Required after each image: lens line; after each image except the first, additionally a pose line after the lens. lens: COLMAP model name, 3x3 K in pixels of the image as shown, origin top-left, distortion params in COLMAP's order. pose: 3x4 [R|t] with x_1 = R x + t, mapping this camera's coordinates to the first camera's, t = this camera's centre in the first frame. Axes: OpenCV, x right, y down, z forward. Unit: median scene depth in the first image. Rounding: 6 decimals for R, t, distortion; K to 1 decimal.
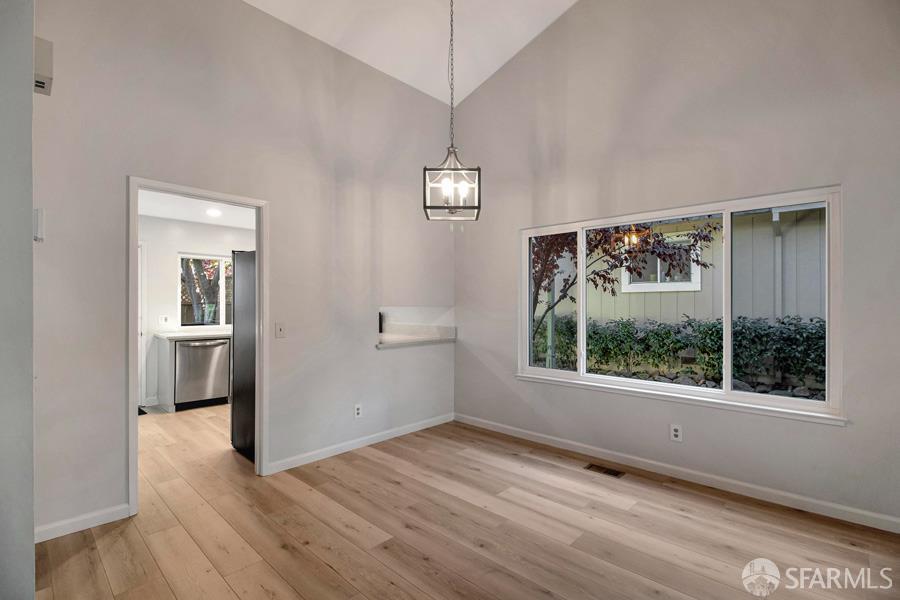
lens RADIAL K [[421.7, 0, 456.2], [0, 421.7, 299.9], [0, 0, 1]] dist [-0.009089, -0.004840]
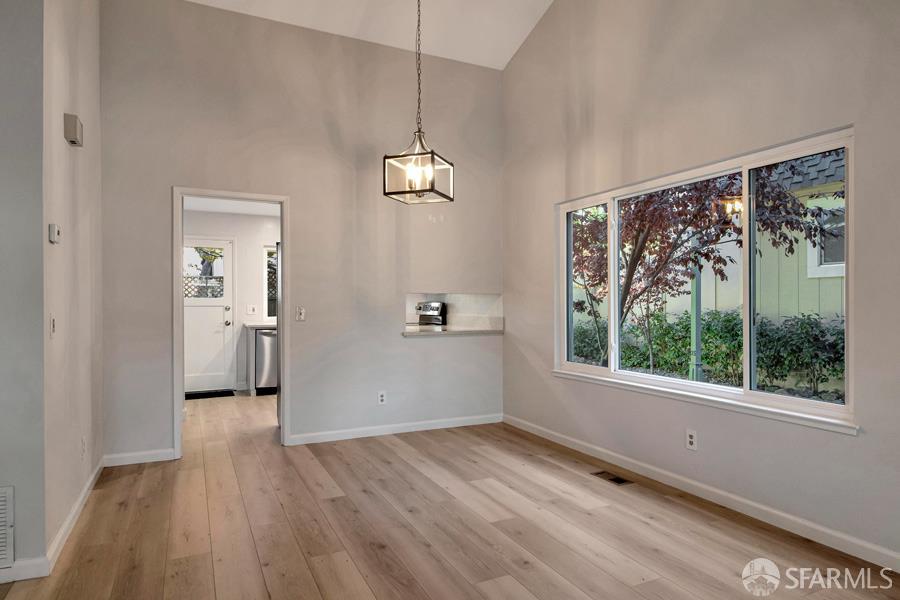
lens RADIAL K [[542.0, 0, 444.0], [0, 542.0, 298.9], [0, 0, 1]] dist [-0.007892, 0.000415]
pose [[0.931170, -0.003883, -0.364565, 0.457126], [0.005421, 0.999980, 0.003195, 0.032002], [0.364545, -0.004952, 0.931173, -0.172227]]
